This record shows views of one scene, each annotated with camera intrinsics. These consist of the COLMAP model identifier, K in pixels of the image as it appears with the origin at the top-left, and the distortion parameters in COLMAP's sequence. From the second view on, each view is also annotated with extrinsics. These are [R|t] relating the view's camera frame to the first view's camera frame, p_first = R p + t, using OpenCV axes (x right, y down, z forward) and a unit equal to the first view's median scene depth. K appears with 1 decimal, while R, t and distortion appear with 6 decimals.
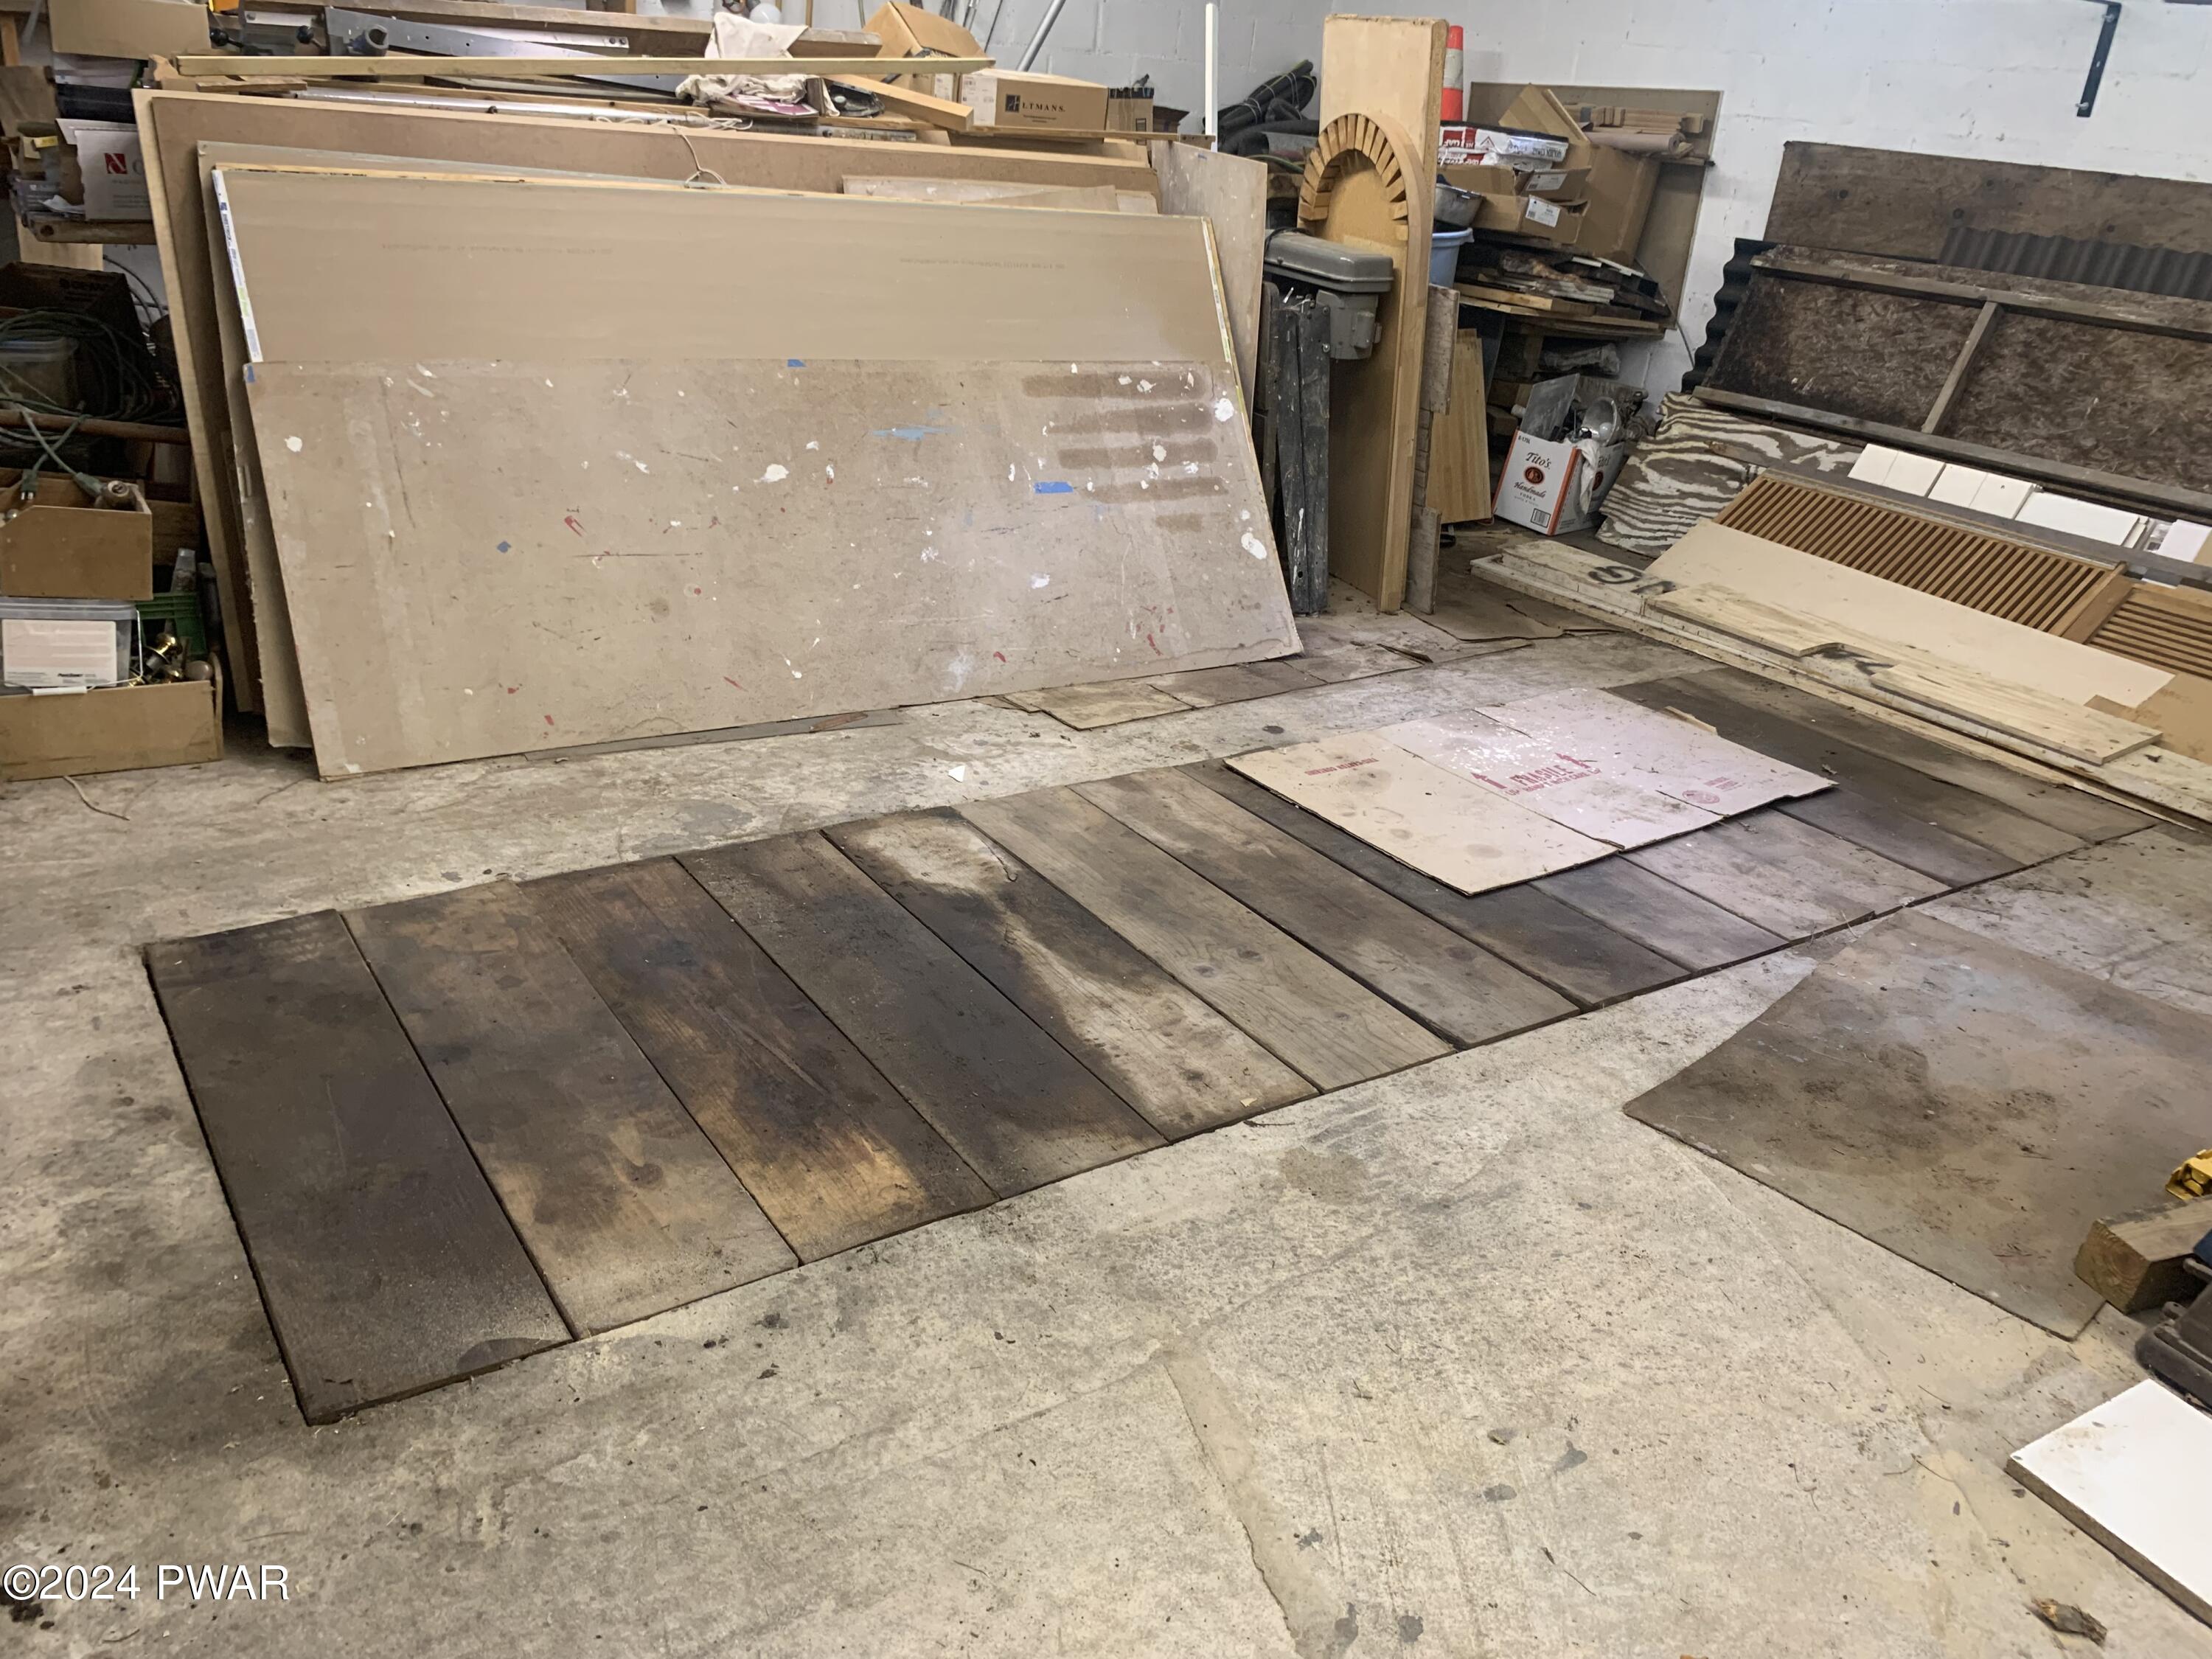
lens RADIAL K [[1703.8, 0, 1143.3], [0, 1703.8, 823.1], [0, 0, 1]] dist [0.049813, -0.072977]
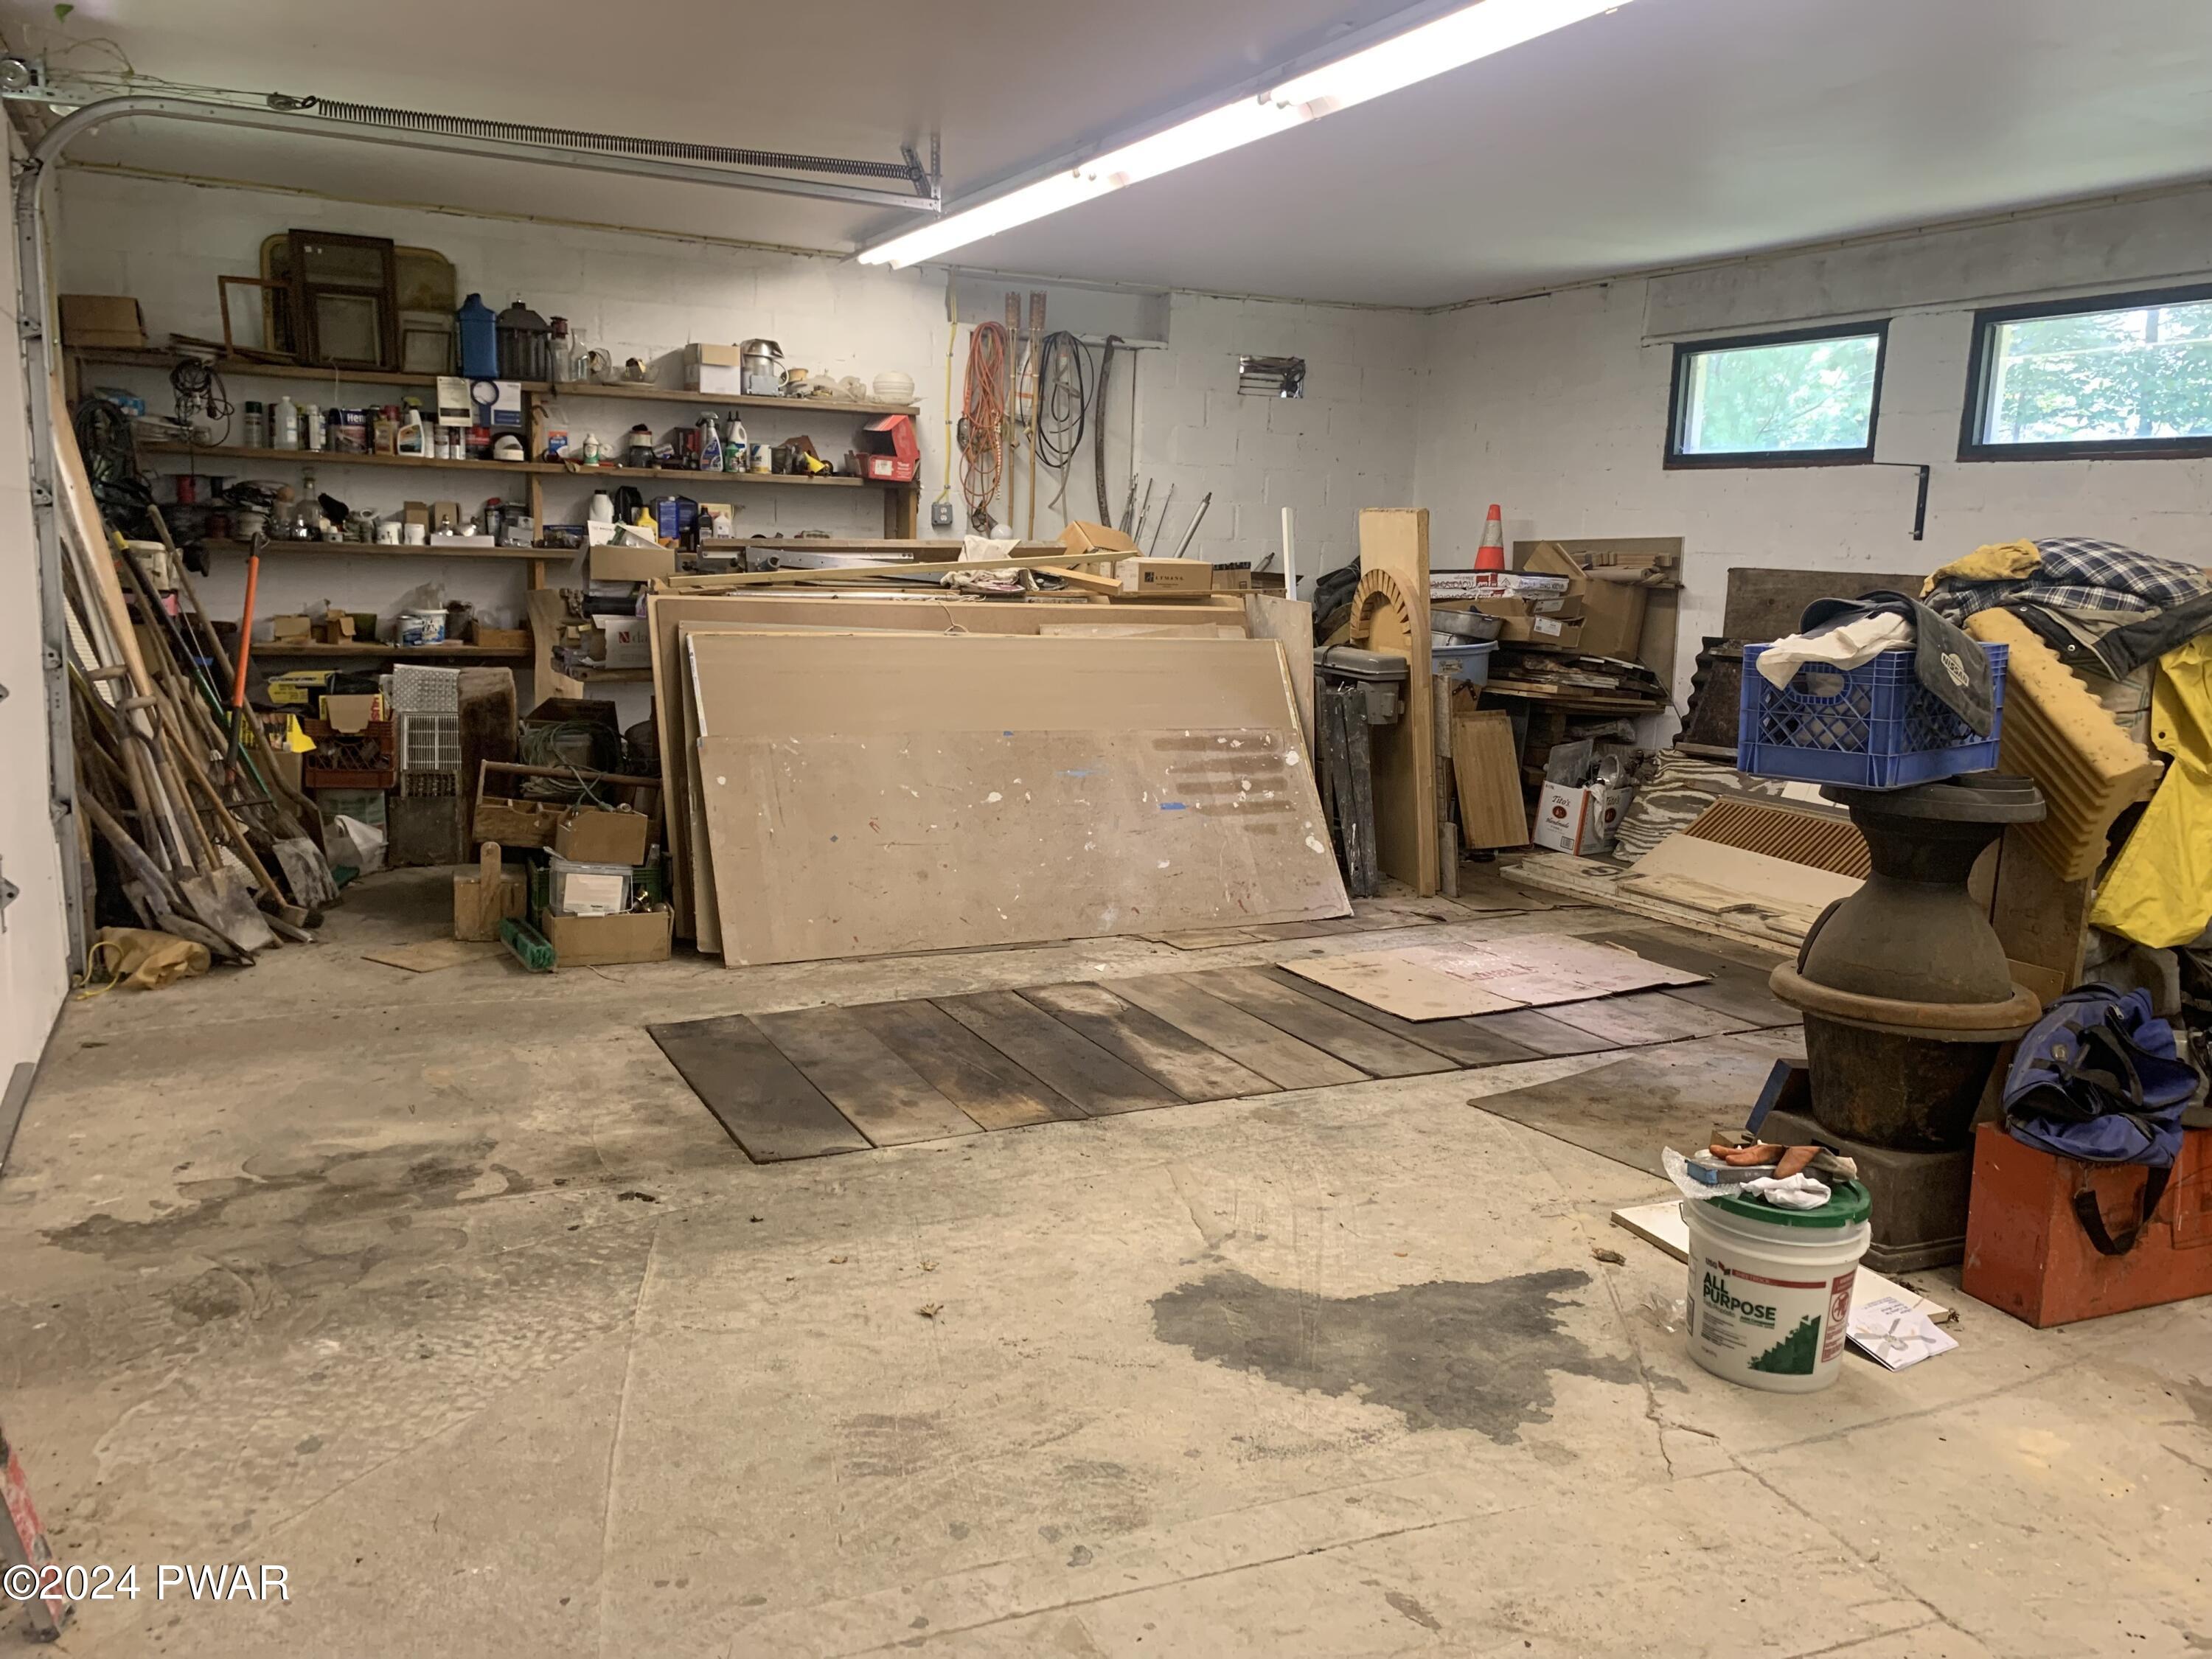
lens RADIAL K [[1708.5, 0, 1152.7], [0, 1708.5, 827.5], [0, 0, 1]] dist [0.107291, -0.000618]
pose [[0.990593, -0.040020, -0.130858, 0.148205], [0.005823, 0.967739, -0.251888, 0.238401], [0.136717, 0.248756, 0.958868, -0.537957]]
